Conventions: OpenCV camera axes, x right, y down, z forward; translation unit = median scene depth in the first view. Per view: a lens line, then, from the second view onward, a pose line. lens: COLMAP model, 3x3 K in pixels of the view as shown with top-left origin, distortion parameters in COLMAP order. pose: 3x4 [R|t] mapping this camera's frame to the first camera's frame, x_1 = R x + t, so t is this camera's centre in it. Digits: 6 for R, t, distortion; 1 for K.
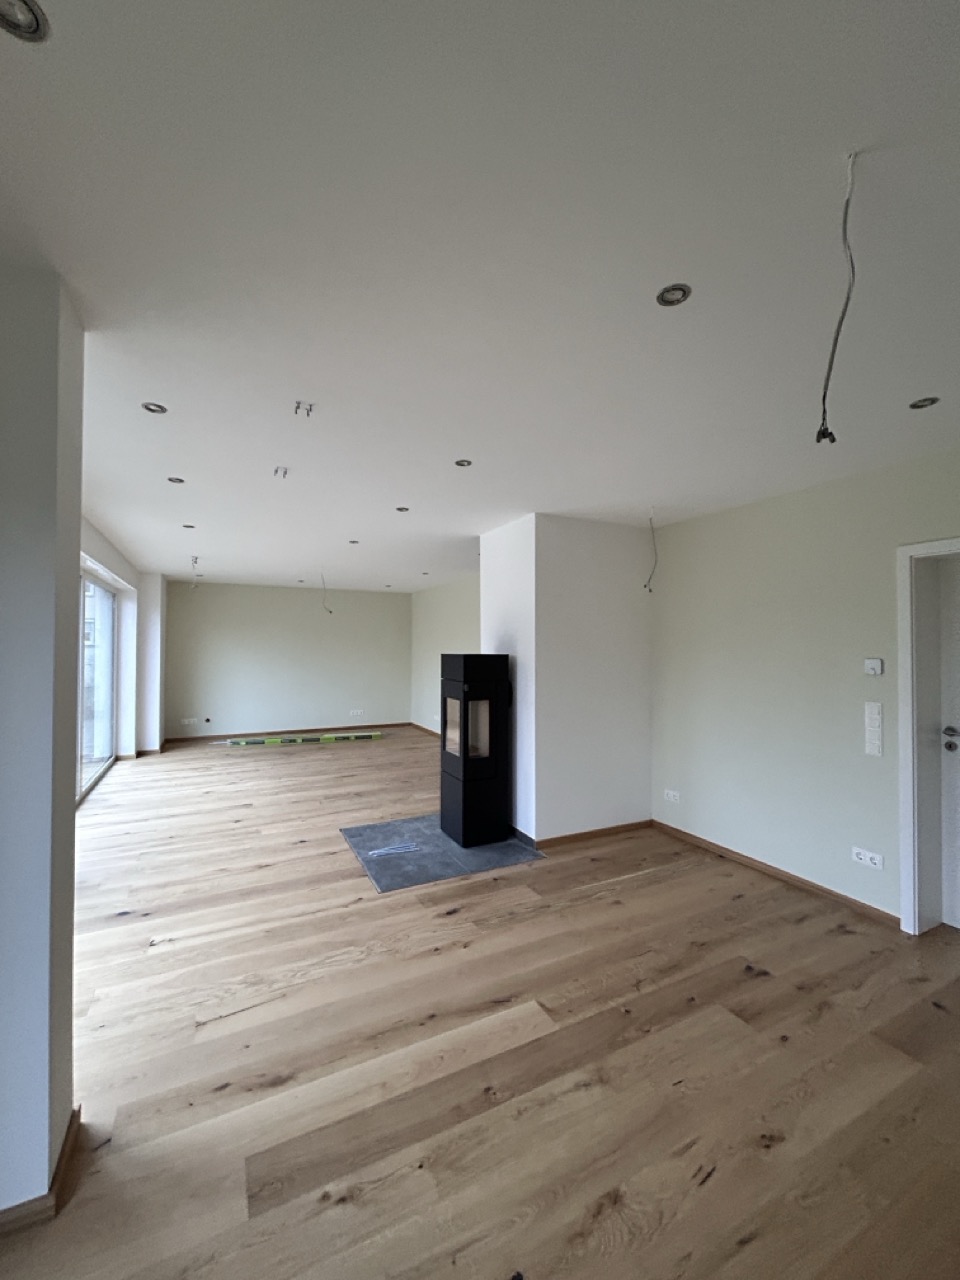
lens RADIAL K [[519.7, 0, 482.0], [0, 519.7, 639.2], [0, 0, 1]] dist [-0.000642, 0.005087]
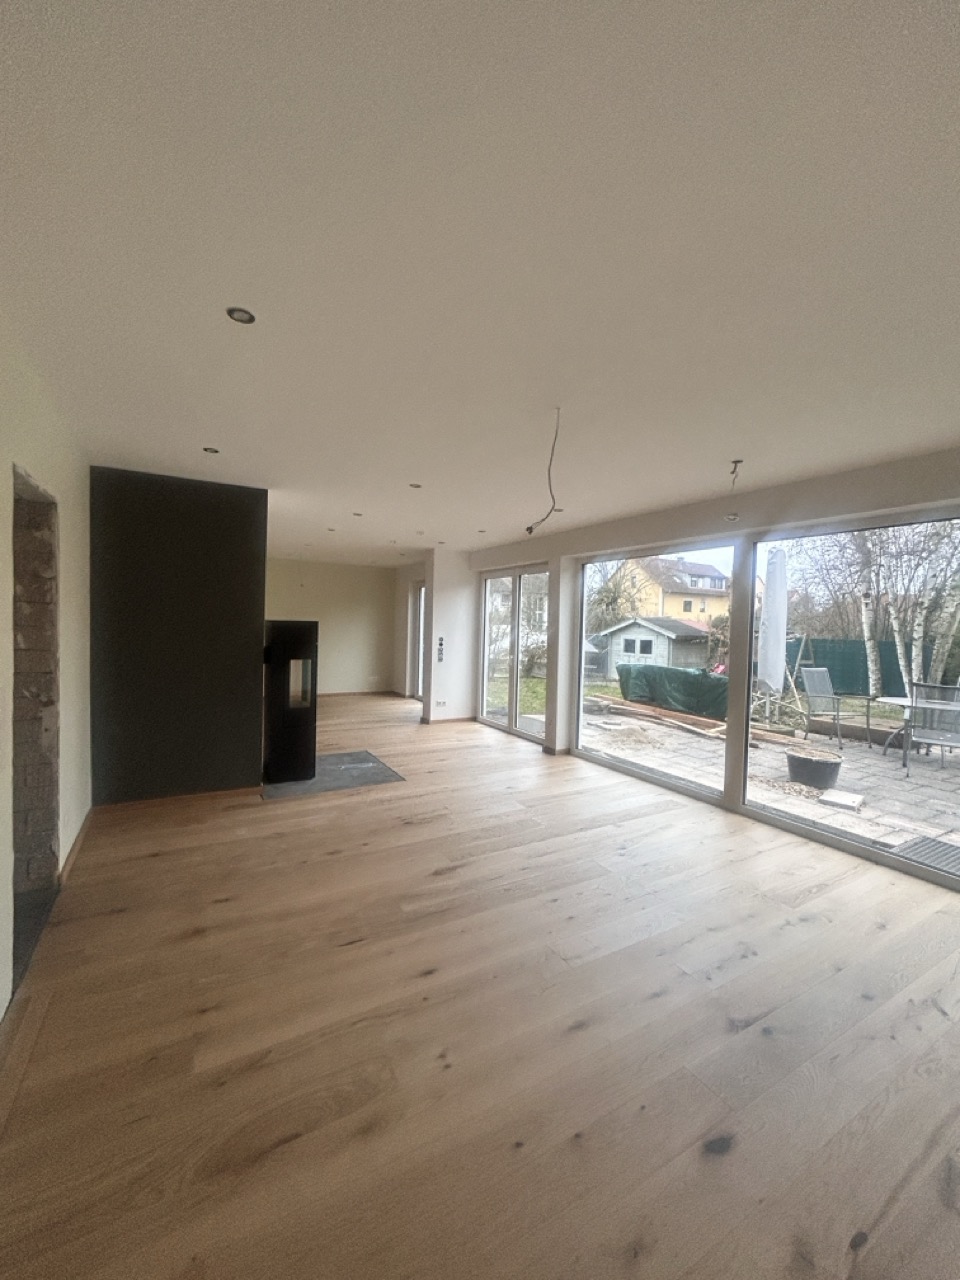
lens RADIAL K [[519.7, 0, 482.0], [0, 519.7, 639.2], [0, 0, 1]] dist [-0.000642, 0.005087]
pose [[-0.997925, -0.025888, -0.058946, -0.365793], [-0.027443, 0.999292, 0.025720, 0.028742], [0.058238, 0.027284, -0.997930, 2.135379]]
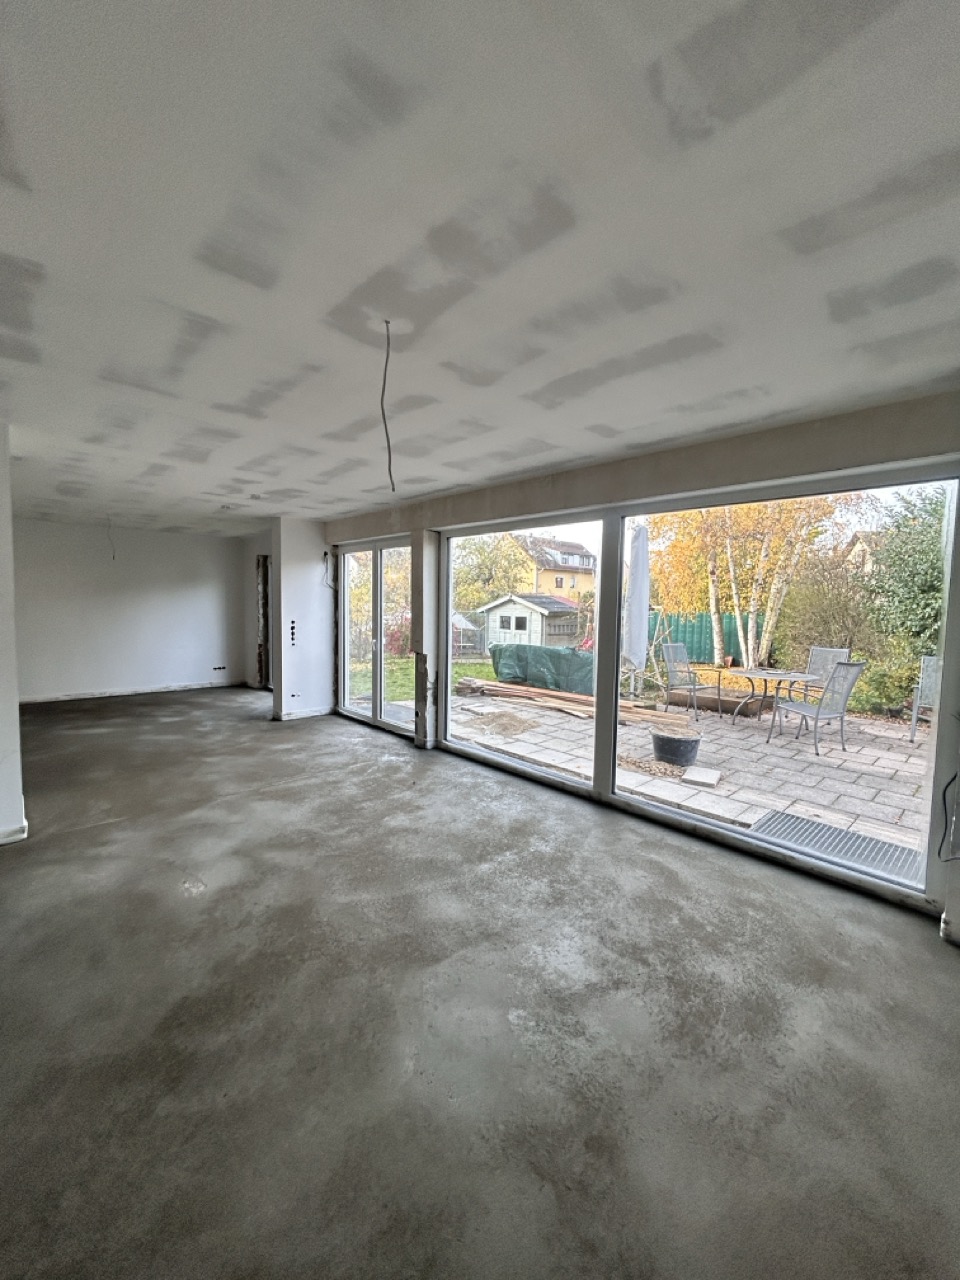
lens RADIAL K [[519.7, 0, 482.0], [0, 519.7, 639.2], [0, 0, 1]] dist [-0.000642, 0.005087]
pose [[-0.959149, 0.002756, -0.282888, -0.433372], [-0.016524, 0.997700, 0.065744, 0.017671], [0.282418, 0.067733, -0.956897, 2.004518]]
